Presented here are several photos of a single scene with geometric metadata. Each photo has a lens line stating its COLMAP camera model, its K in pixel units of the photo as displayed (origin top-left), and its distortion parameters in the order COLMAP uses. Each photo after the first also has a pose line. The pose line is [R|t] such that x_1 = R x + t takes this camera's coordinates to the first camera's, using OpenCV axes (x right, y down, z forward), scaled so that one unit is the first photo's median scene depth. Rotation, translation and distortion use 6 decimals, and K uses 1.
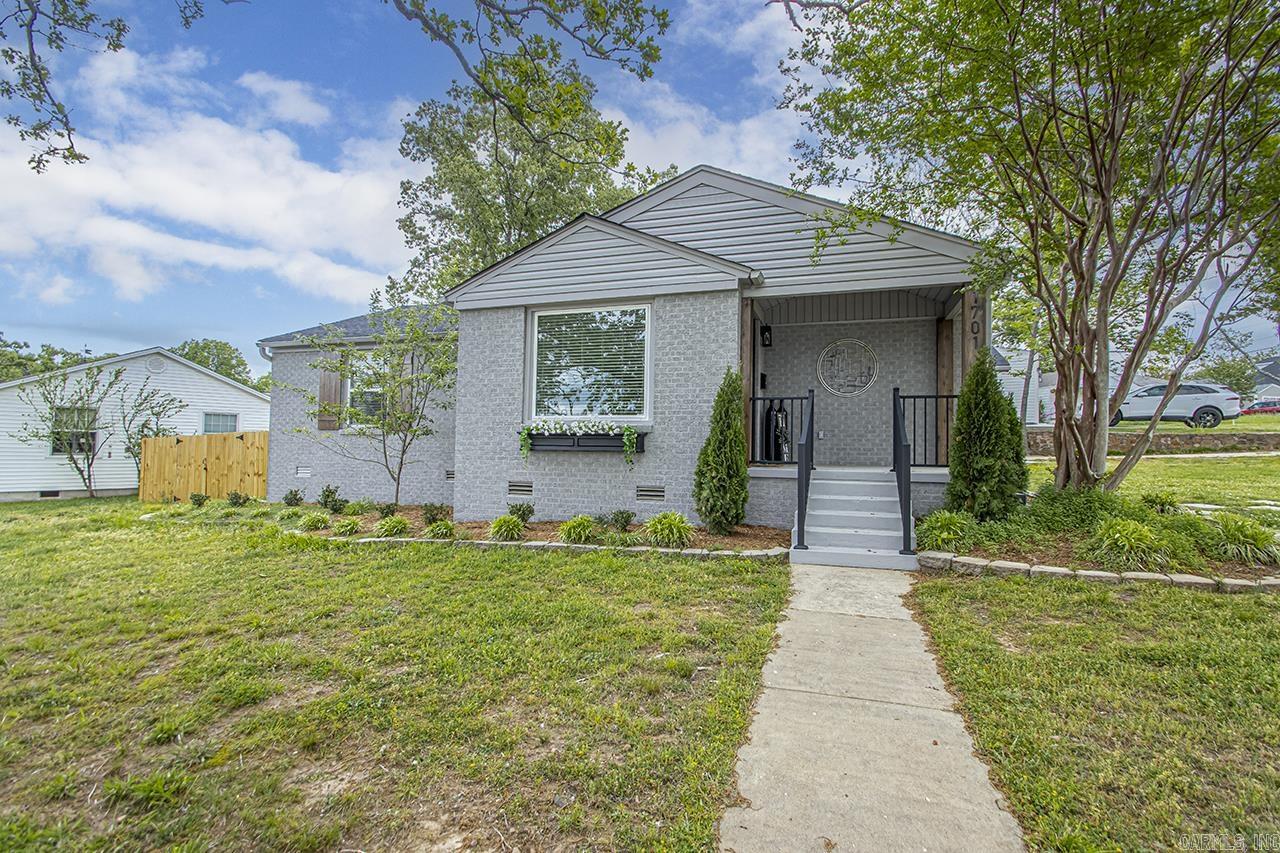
lens RADIAL K [[586.7, 0, 640.7], [0, 586.7, 431.5], [0, 0, 1]] dist [0.014908, -0.012807]
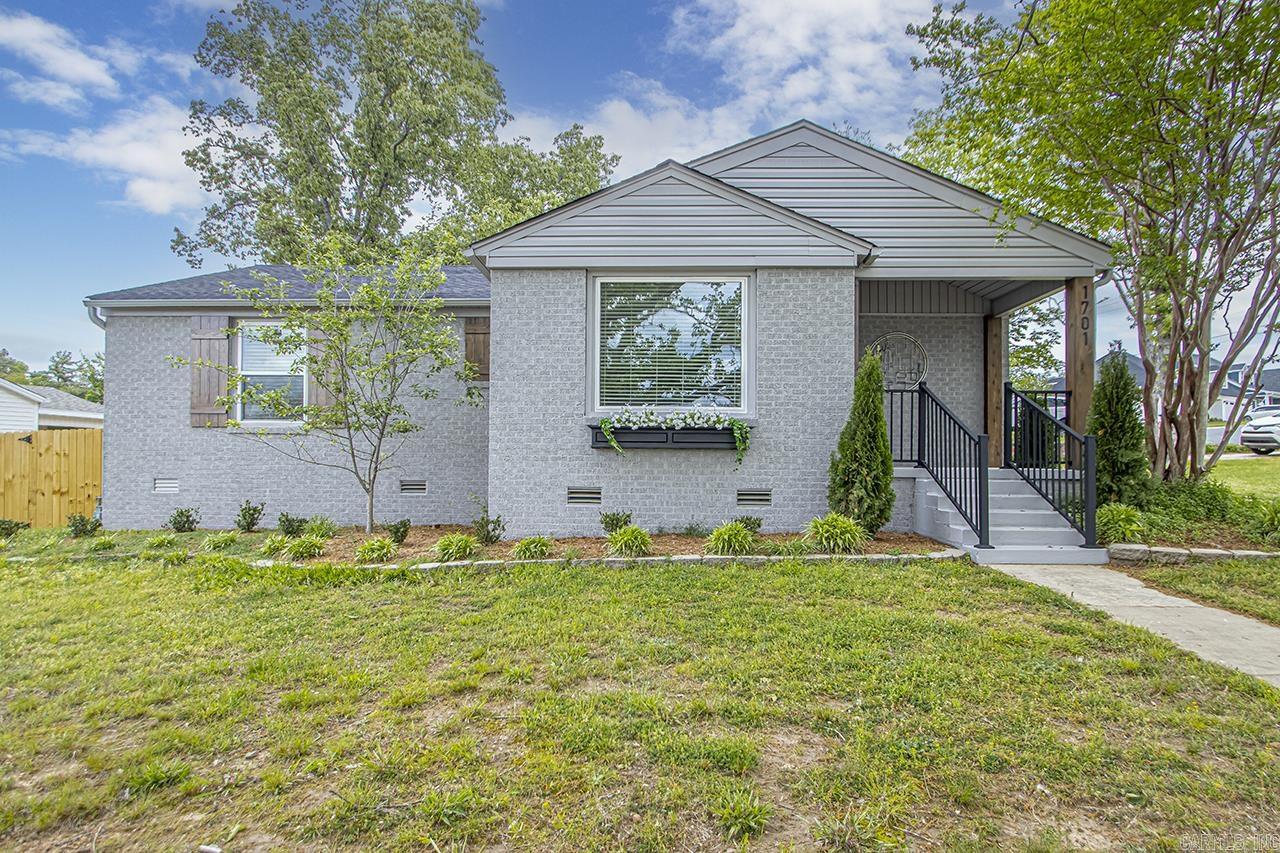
lens RADIAL K [[668.0, 0, 657.2], [0, 668.0, 458.6], [0, 0, 1]] dist [-0.002125, -0.003254]
pose [[0.959323, -0.002478, 0.282299, -0.361989], [-0.004027, 0.999740, 0.022459, 0.024371], [-0.282281, -0.022682, 0.959064, 0.092840]]
